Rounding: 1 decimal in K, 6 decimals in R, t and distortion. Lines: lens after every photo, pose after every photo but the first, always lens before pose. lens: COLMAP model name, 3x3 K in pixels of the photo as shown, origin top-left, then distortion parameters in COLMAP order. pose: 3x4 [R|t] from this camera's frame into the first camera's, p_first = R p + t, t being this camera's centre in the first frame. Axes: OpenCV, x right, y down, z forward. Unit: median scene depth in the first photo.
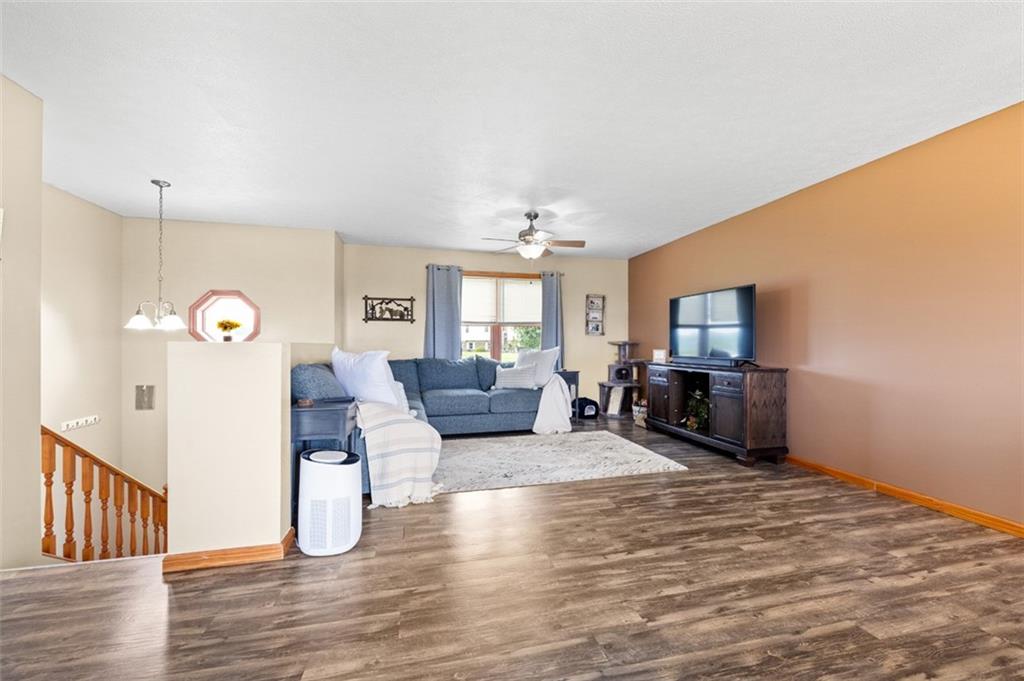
lens RADIAL K [[403.4, 0, 512.8], [0, 403.4, 341.7], [0, 0, 1]] dist [0.003326, 0.000275]
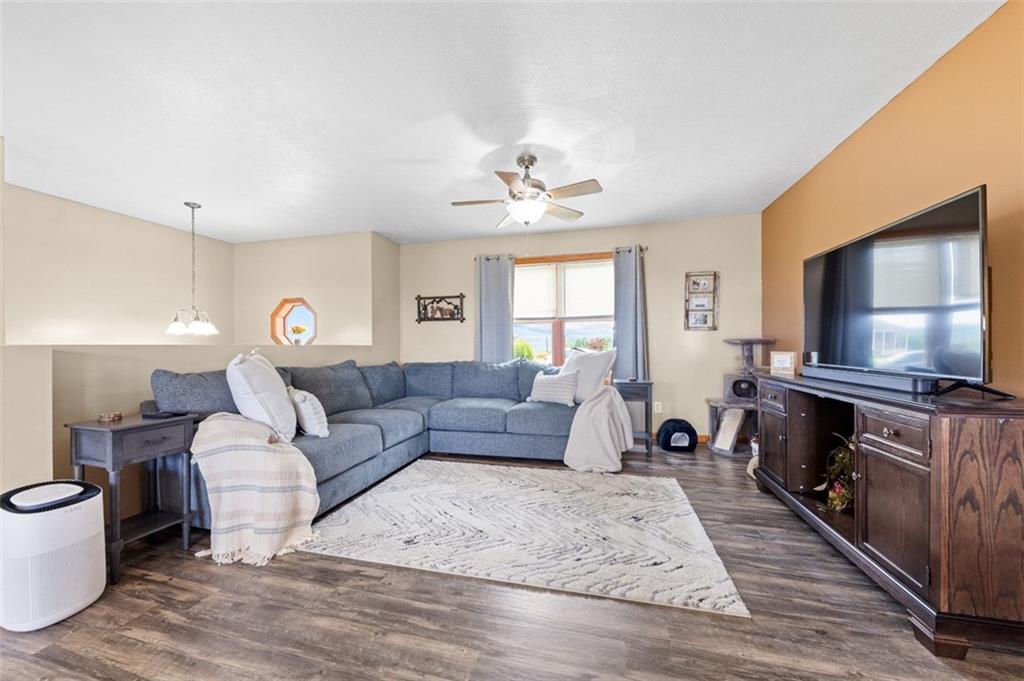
lens RADIAL K [[371.8, 0, 508.1], [0, 371.8, 346.2], [0, 0, 1]] dist [0.003315, -0.000900]
pose [[0.873515, -0.006140, -0.486758, 0.255105], [0.010878, 0.999917, 0.006907, 0.003511], [0.486676, -0.011328, 0.873509, 0.319228]]
